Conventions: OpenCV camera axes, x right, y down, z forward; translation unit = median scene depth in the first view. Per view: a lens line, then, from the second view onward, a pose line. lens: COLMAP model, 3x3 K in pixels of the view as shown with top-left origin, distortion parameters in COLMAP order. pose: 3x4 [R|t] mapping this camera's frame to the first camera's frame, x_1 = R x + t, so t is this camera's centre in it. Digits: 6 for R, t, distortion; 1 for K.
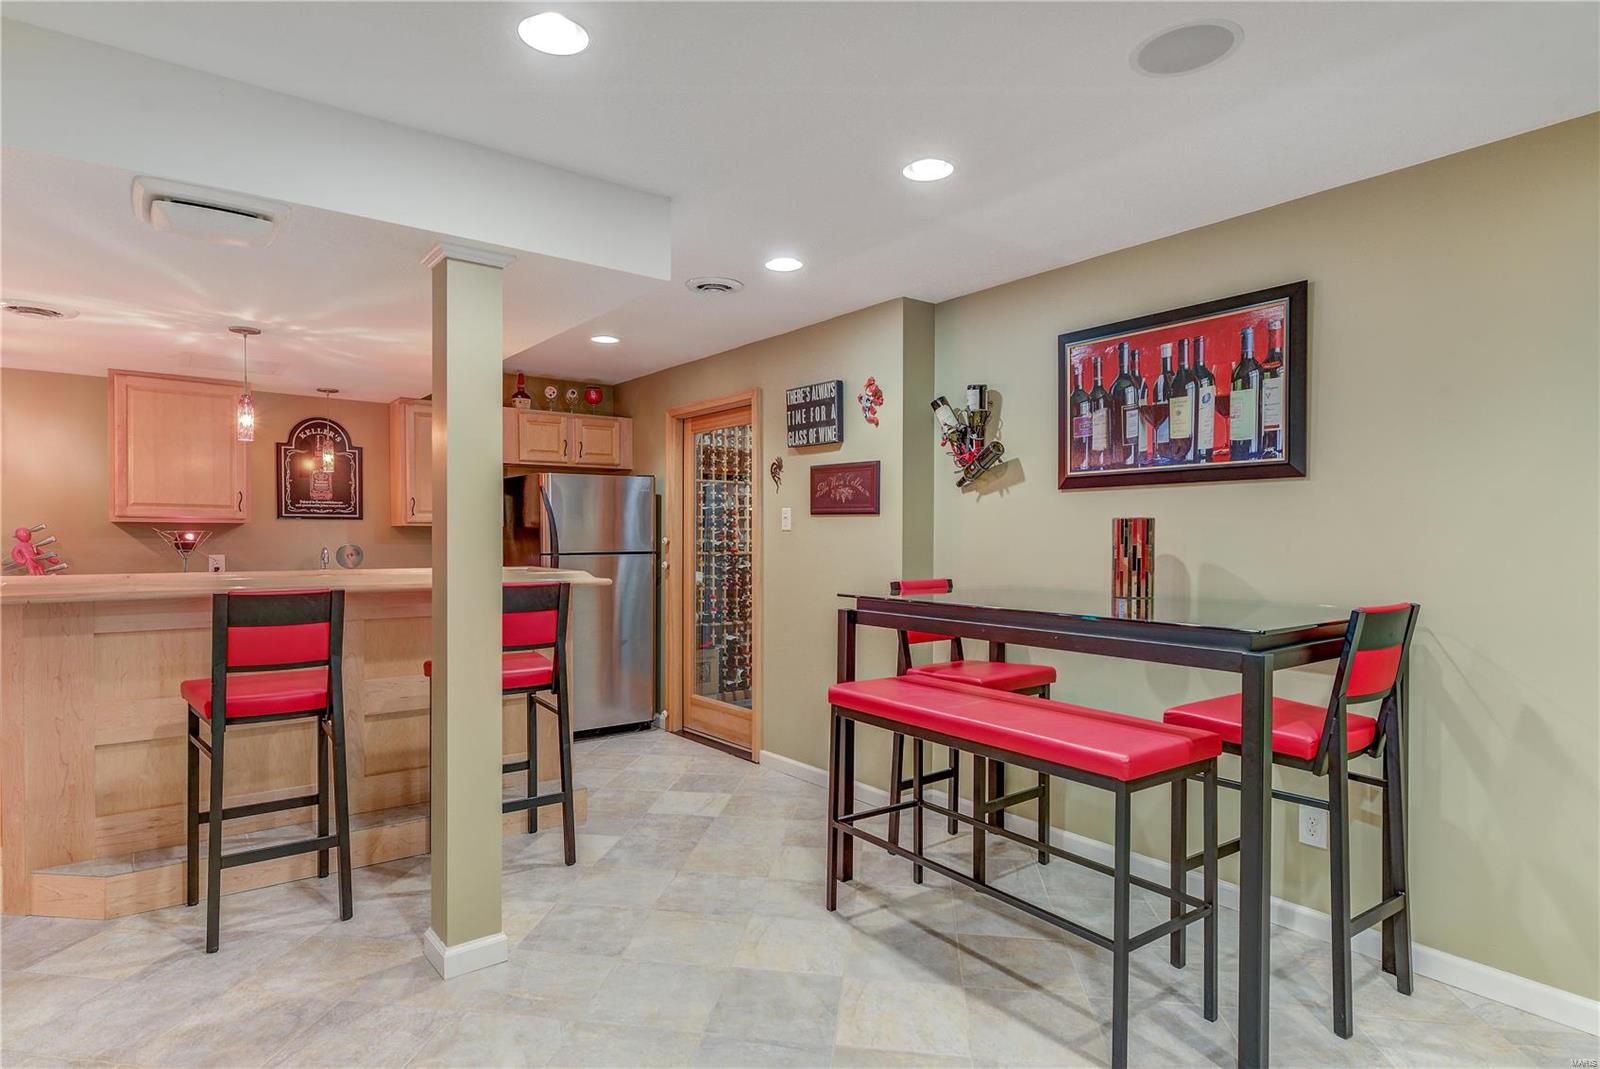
lens RADIAL K [[860.7, 0, 799.1], [0, 860.7, 538.0], [0, 0, 1]] dist [0.001998, 0.000241]
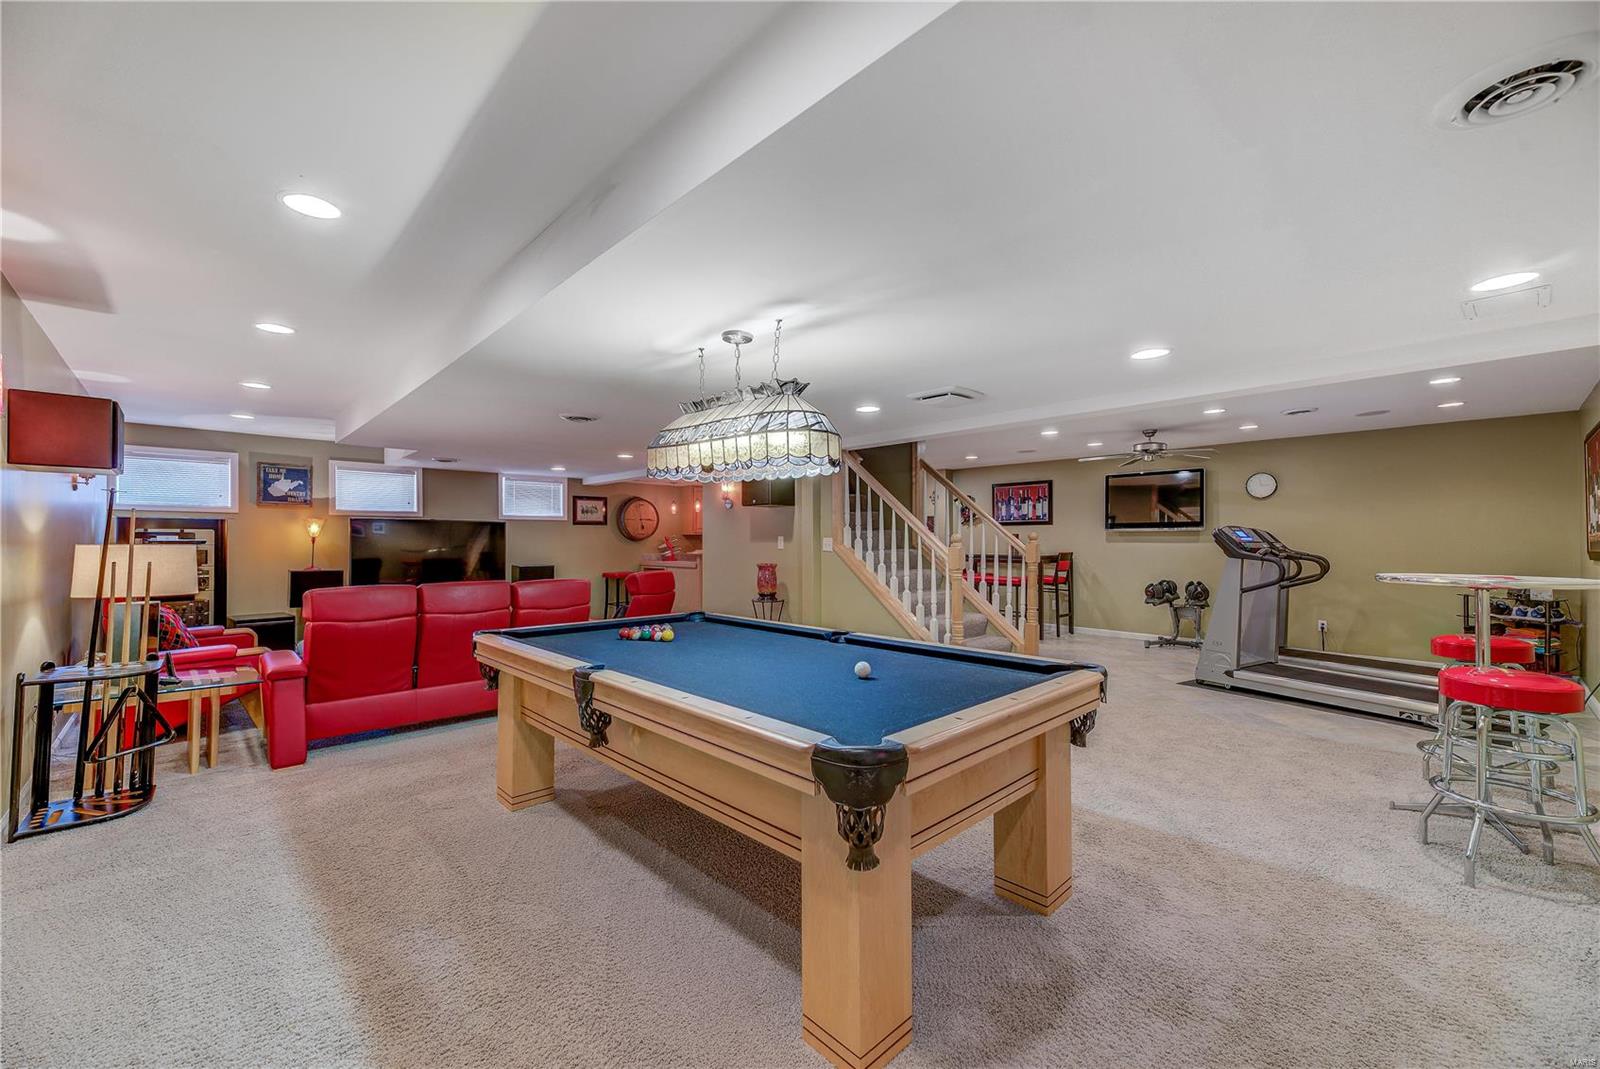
lens RADIAL K [[641.5, 0, 801.9], [0, 641.5, 528.7], [0, 0, 1]] dist [0.003182, -0.000929]
pose [[0.994941, -0.001746, 0.100447, -0.979647], [0.003577, 0.999831, -0.018052, 0.003656], [-0.100399, 0.018320, 0.994779, -2.059912]]
